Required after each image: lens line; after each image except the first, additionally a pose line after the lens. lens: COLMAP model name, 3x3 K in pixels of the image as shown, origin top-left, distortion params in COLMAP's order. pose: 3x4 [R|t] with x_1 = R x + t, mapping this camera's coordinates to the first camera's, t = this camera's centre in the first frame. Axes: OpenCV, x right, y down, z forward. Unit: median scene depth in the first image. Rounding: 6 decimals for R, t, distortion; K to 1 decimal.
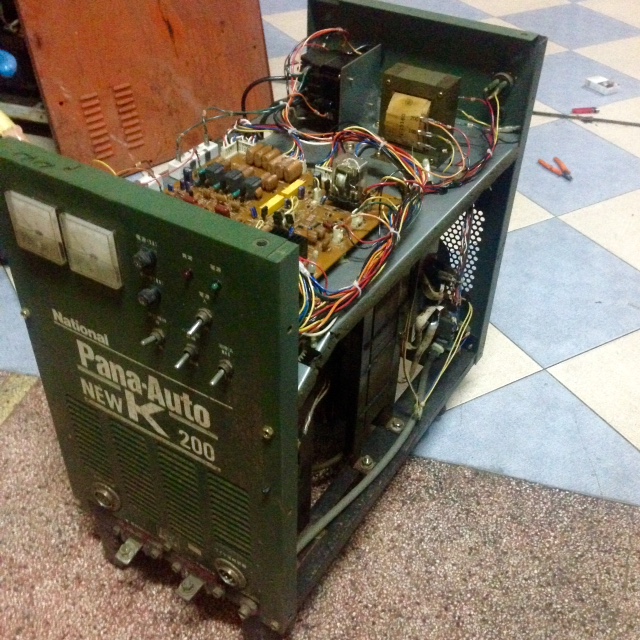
lens RADIAL K [[794.9, 0, 319.3], [0, 794.9, 322.6], [0, 0, 1]] dist [0.044267, 0.000000]
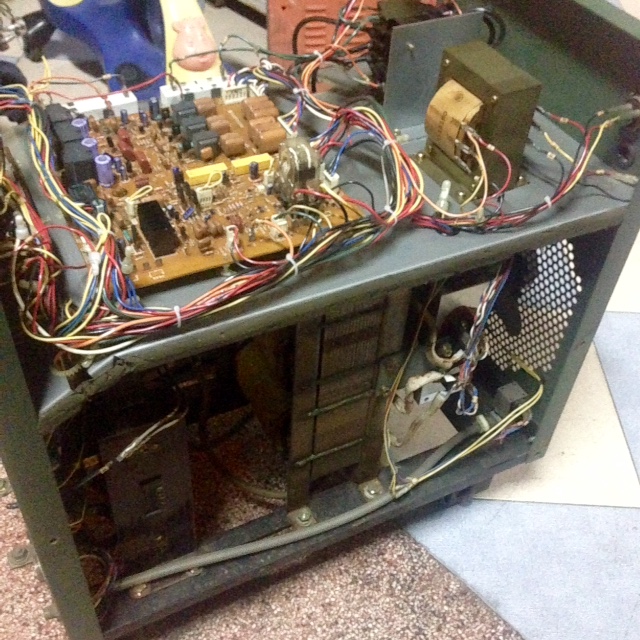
lens RADIAL K [[794.9, 0, 321.2], [0, 794.9, 317.0], [0, 0, 1]] dist [0.044267, 0.000000]
pose [[0.854566, 0.375058, -0.359233, 0.299289], [-0.350797, 0.926922, 0.133255, -0.130687], [0.382959, 0.012143, 0.923685, 0.265995]]
